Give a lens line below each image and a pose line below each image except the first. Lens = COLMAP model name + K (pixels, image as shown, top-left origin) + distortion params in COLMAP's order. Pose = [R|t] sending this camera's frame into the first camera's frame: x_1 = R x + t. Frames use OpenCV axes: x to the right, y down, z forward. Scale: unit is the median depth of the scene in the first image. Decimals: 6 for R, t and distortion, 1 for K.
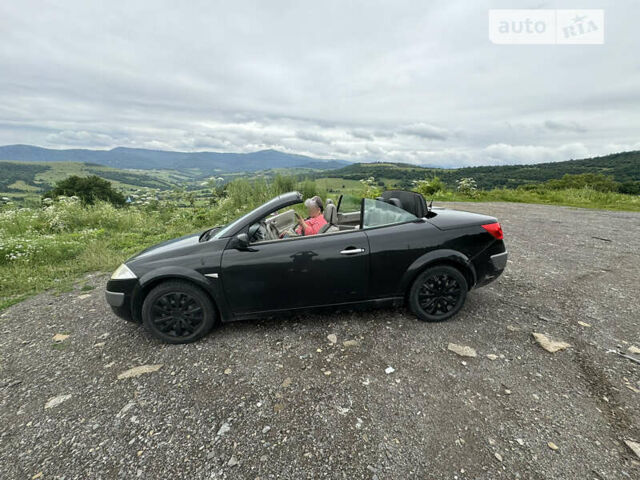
lens RADIAL K [[256.3, 0, 320.0], [0, 256.3, 240.0], [0, 0, 1]] dist [-0.001058, 0.000316]
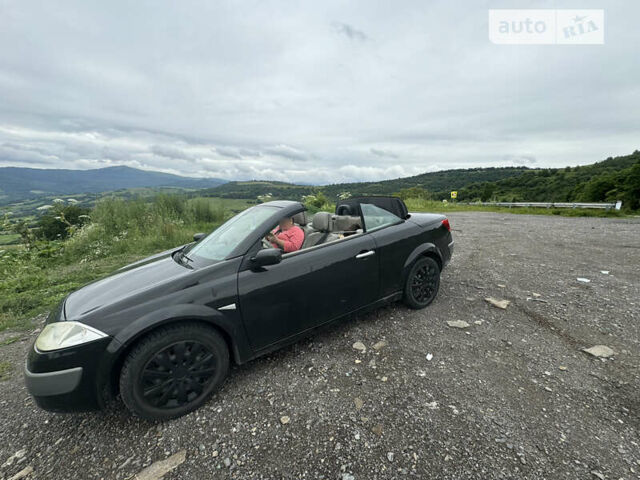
lens RADIAL K [[256.3, 0, 320.0], [0, 256.3, 240.0], [0, 0, 1]] dist [-0.001058, 0.000316]
pose [[0.895090, -0.104544, 0.433455, -0.469993], [0.133127, 0.990444, -0.036025, -0.000361], [-0.425547, 0.089950, 0.900455, 0.154593]]
